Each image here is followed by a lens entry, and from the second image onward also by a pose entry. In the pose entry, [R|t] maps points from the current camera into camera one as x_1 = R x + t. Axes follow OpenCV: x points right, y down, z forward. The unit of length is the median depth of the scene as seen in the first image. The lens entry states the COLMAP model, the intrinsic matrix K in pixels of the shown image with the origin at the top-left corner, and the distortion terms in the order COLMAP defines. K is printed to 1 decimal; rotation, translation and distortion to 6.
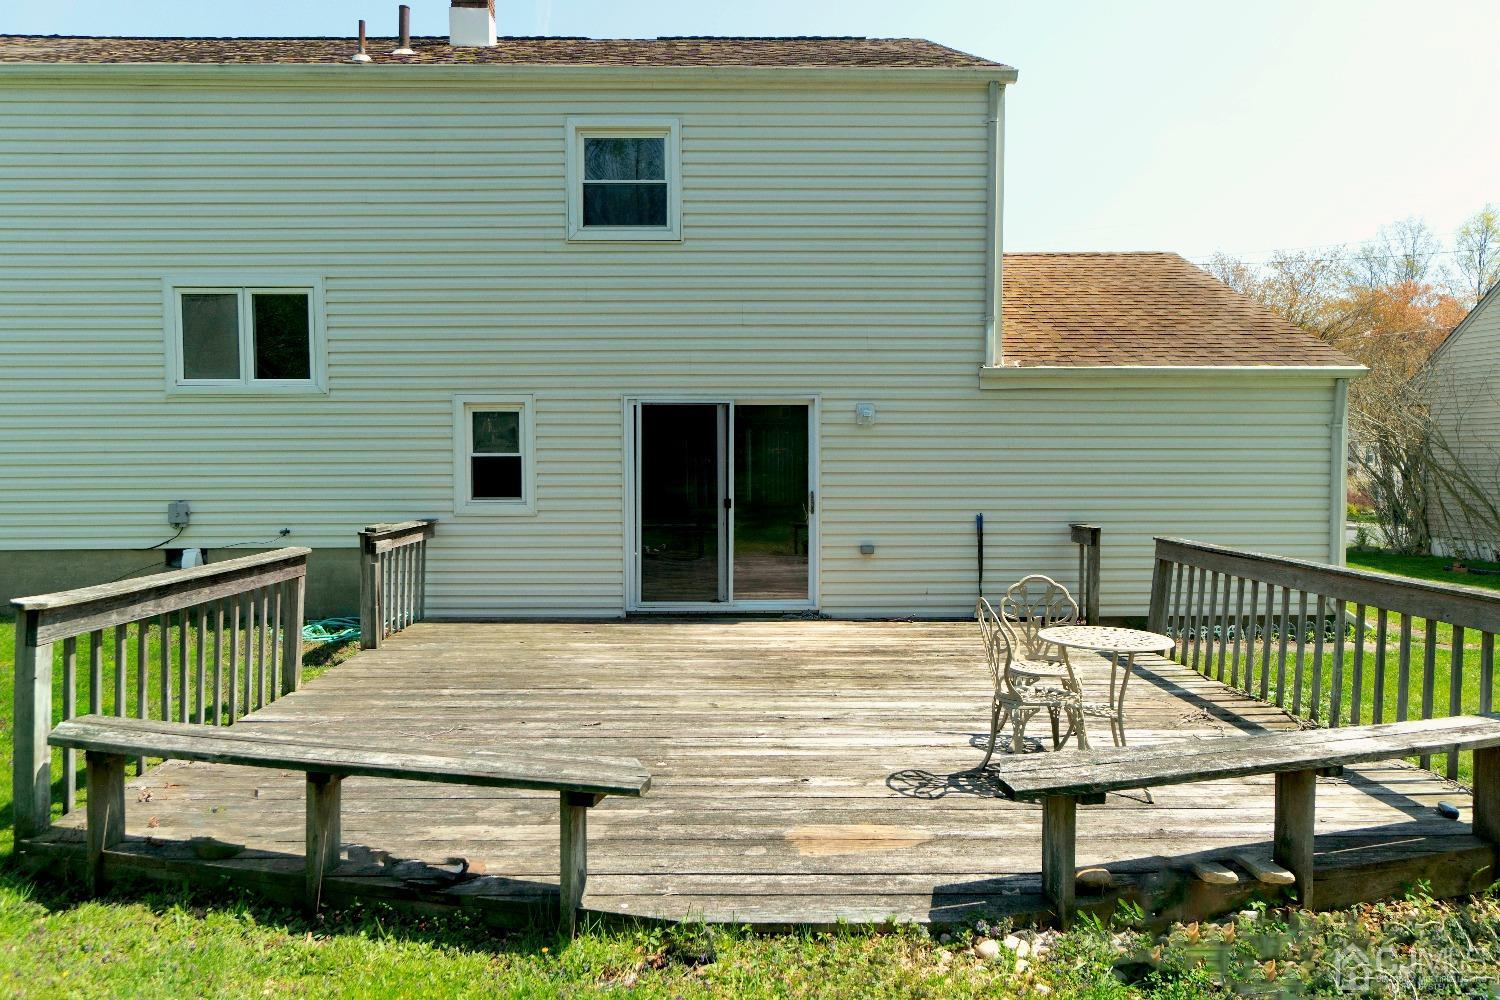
lens RADIAL K [[913.7, 0, 750.0], [0, 913.7, 500.0], [0, 0, 1]] dist [-0.001841, 0.002608]
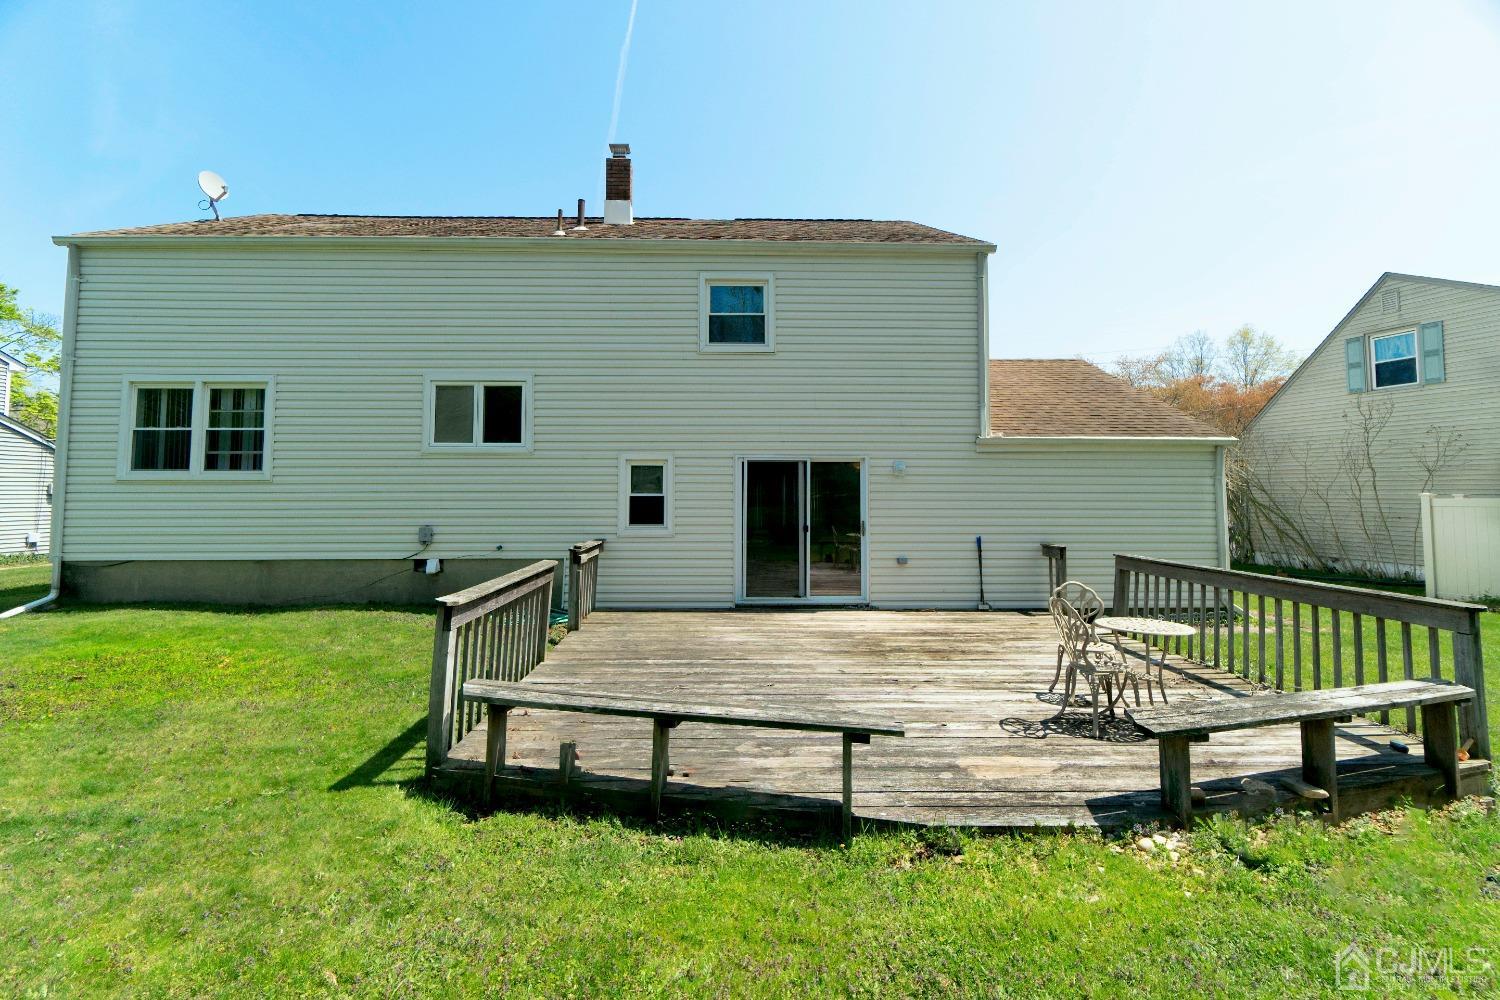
lens RADIAL K [[638.4, 0, 745.1], [0, 638.4, 458.2], [0, 0, 1]] dist [0.000415, 0.000315]
pose [[0.999946, 0.003920, 0.009588, -0.136317], [-0.002958, 0.995147, -0.098357, -0.008021], [-0.009927, 0.098323, 0.995105, -0.026471]]
